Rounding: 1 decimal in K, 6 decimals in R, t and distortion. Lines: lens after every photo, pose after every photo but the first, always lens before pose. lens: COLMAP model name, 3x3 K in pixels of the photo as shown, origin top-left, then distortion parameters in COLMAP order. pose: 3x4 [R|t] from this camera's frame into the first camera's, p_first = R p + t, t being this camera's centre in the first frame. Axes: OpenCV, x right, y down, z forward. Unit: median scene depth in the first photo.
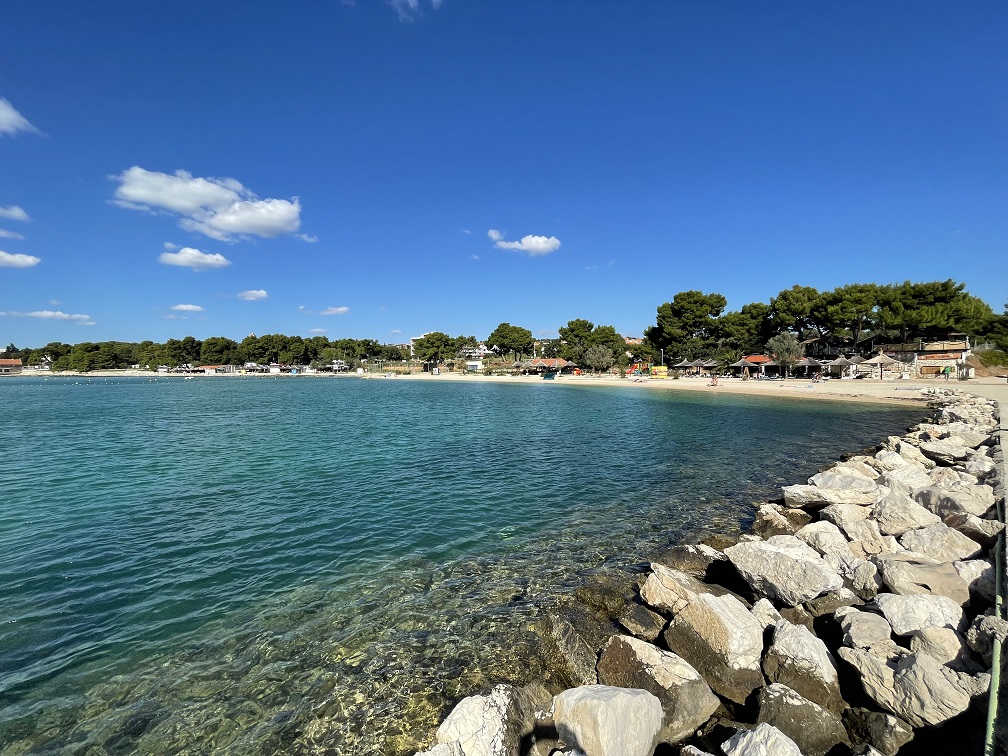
lens RADIAL K [[410.2, 0, 500.1], [0, 410.2, 369.4], [0, 0, 1]] dist [0.008219, -0.000018]
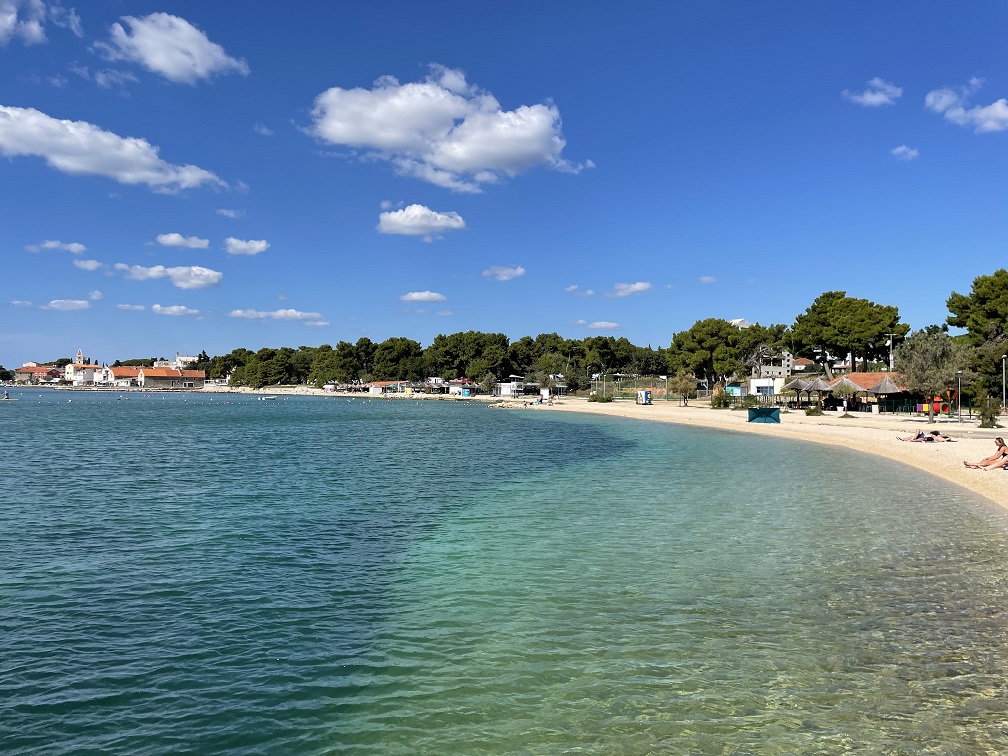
lens RADIAL K [[762.3, 0, 517.2], [0, 762.3, 399.8], [0, 0, 1]] dist [0.085545, -0.062234]
pose [[0.855158, 0.024875, -0.517771, 0.097857], [-0.021342, 0.999691, 0.012778, -0.000440], [0.517928, 0.000123, 0.855424, 0.076251]]
